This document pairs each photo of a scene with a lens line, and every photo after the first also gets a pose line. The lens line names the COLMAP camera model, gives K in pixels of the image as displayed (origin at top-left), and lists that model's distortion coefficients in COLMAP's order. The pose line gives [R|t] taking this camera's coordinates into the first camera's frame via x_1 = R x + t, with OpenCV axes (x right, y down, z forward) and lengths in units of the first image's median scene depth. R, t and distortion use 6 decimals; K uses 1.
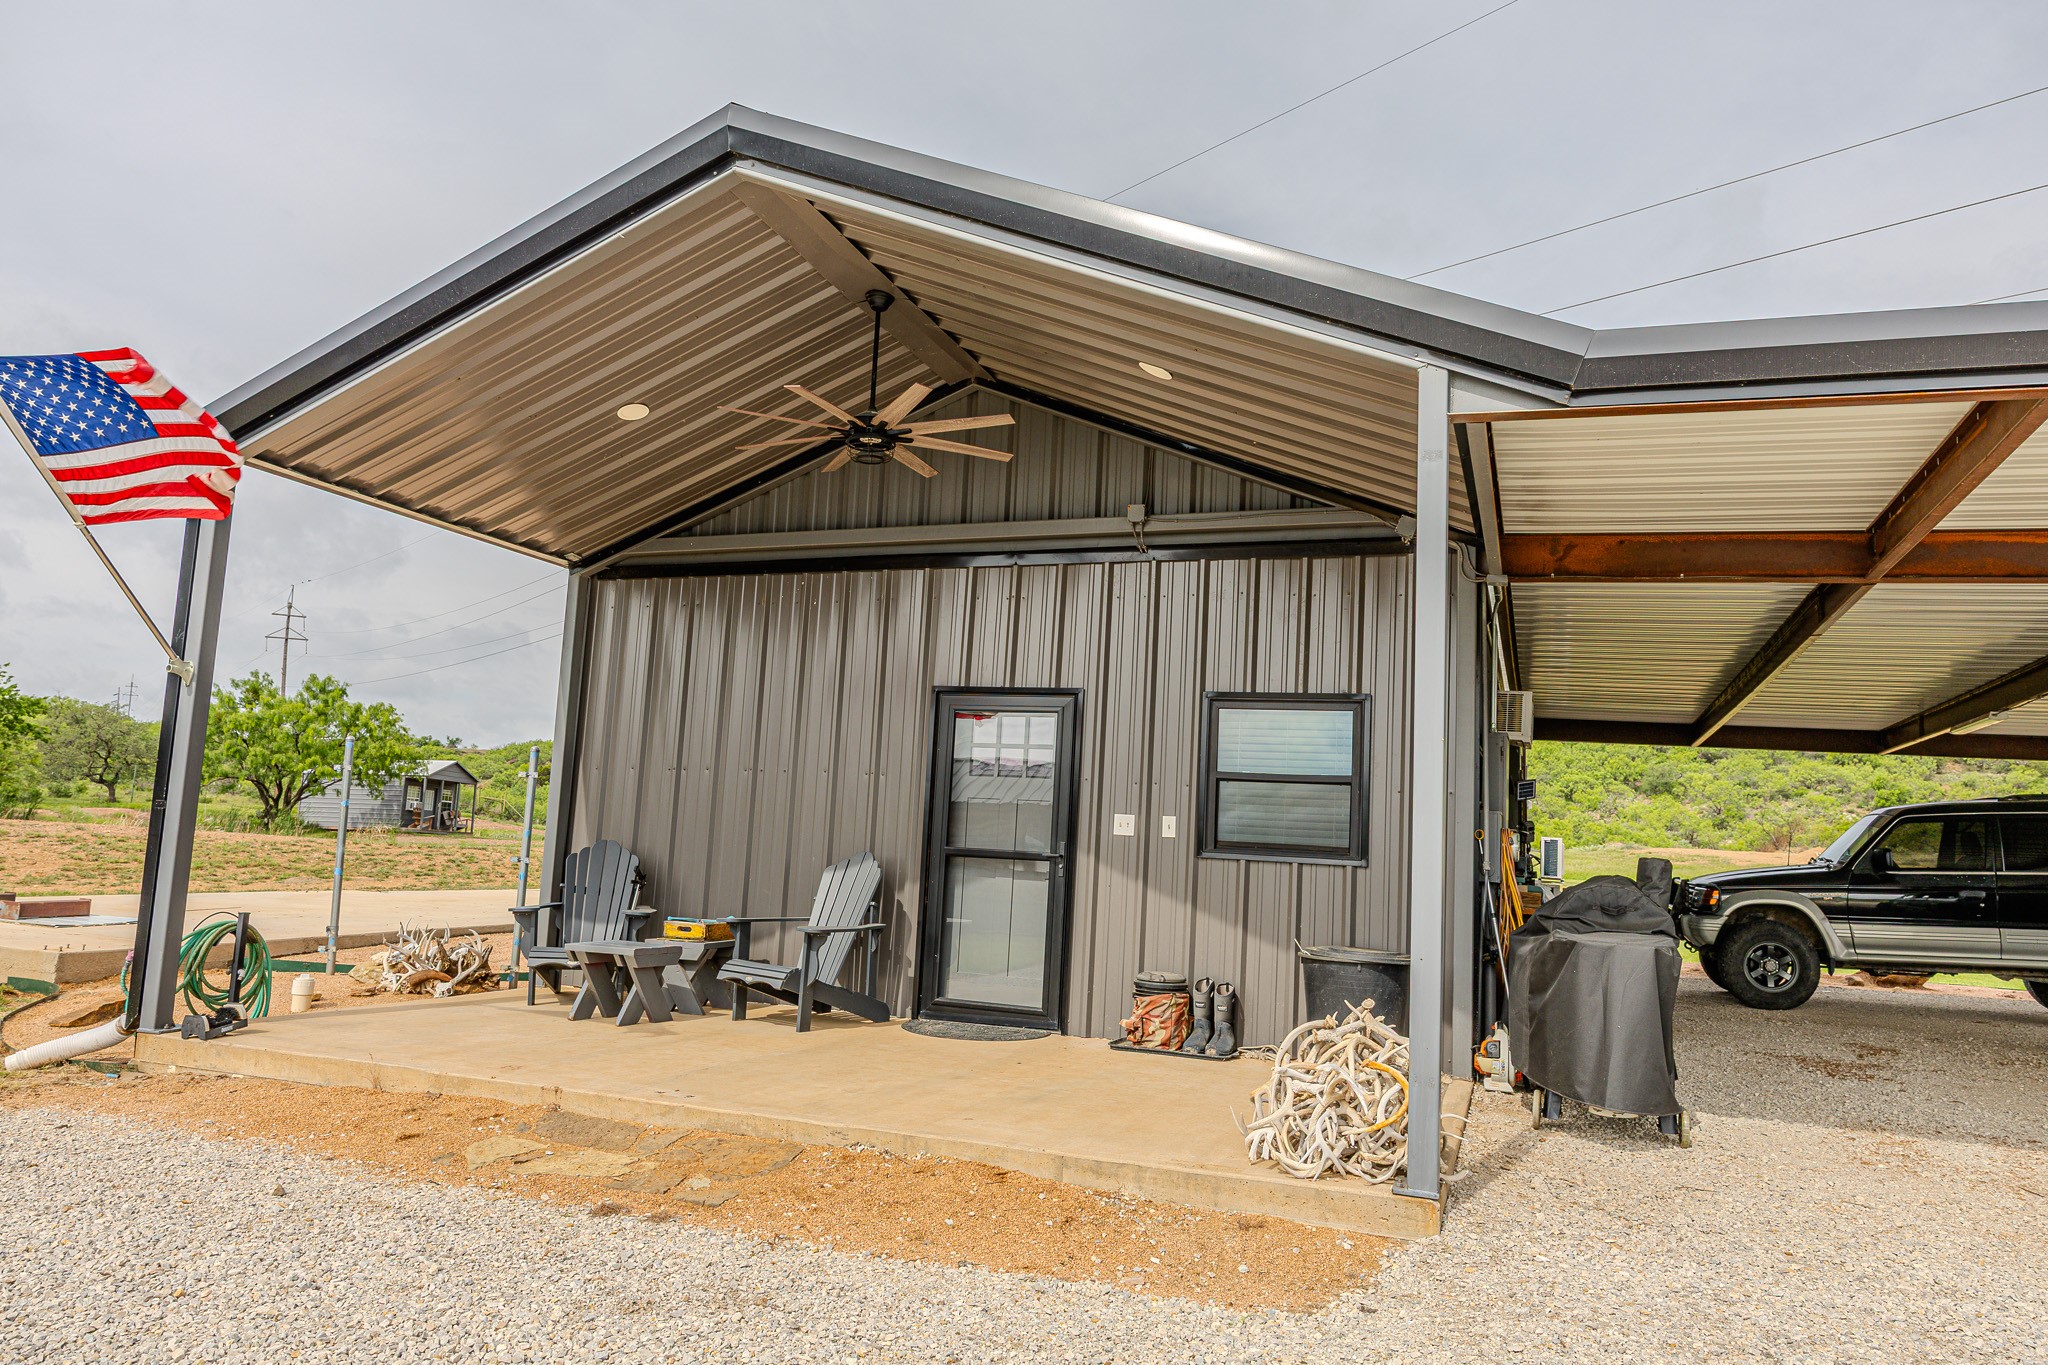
lens RADIAL K [[1376.1, 0, 1024.0], [0, 1376.1, 682.5], [0, 0, 1]] dist [0.000679, -0.000129]
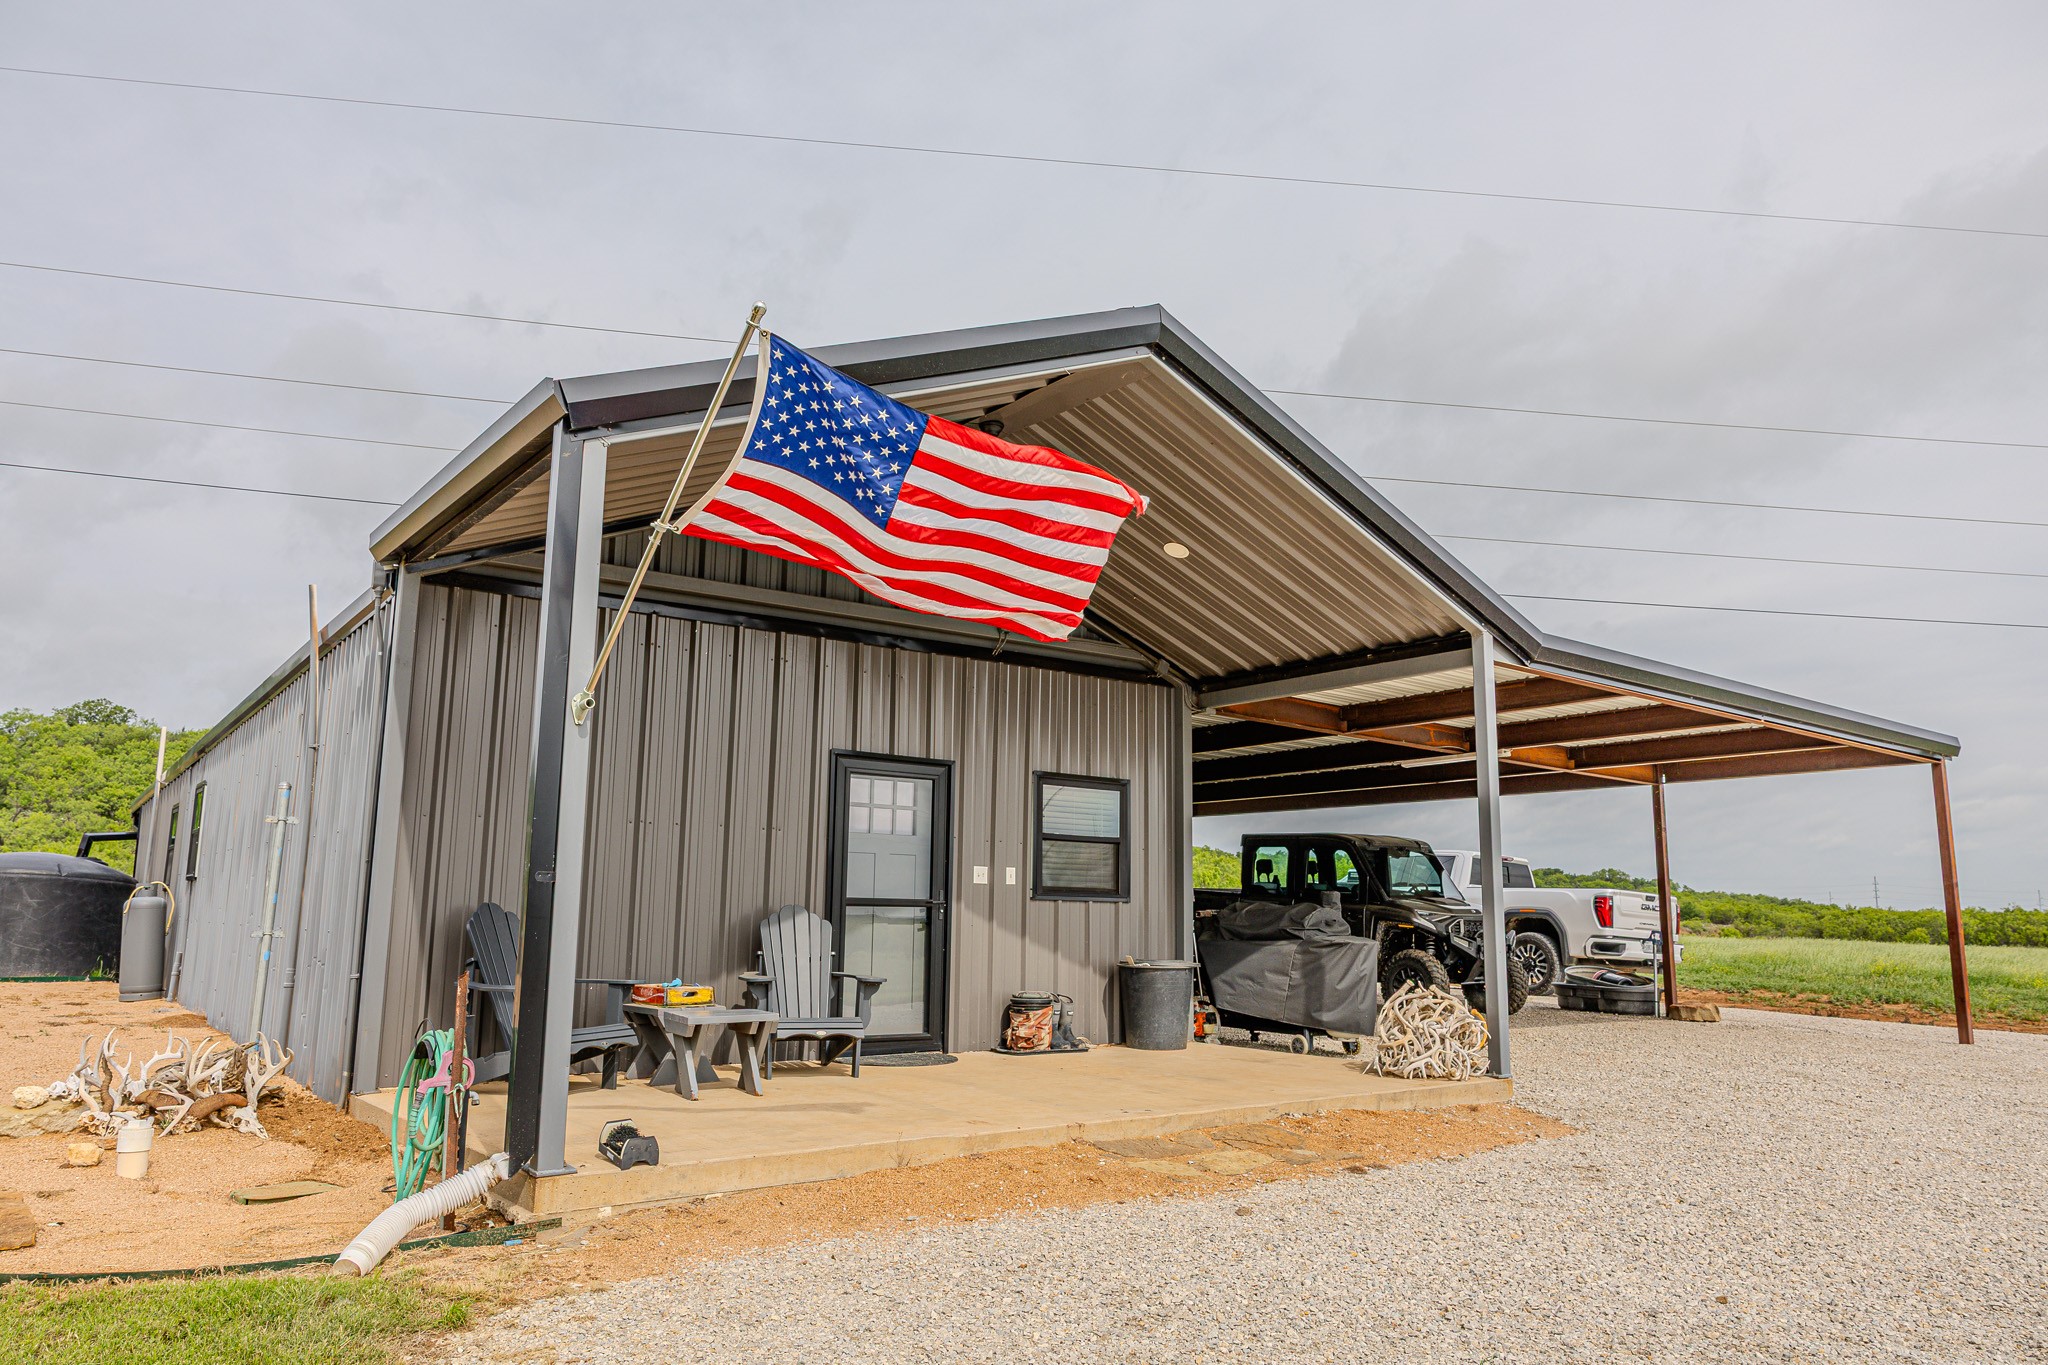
lens RADIAL K [[1365.8, 0, 1024.0], [0, 1365.8, 682.5], [0, 0, 1]] dist [0.002108, -0.000070]
pose [[0.551188, 0.097048, 0.828718, -0.952518], [-0.085595, 0.994550, -0.059538, 0.001337], [-0.829979, -0.038117, 0.556491, 0.298826]]
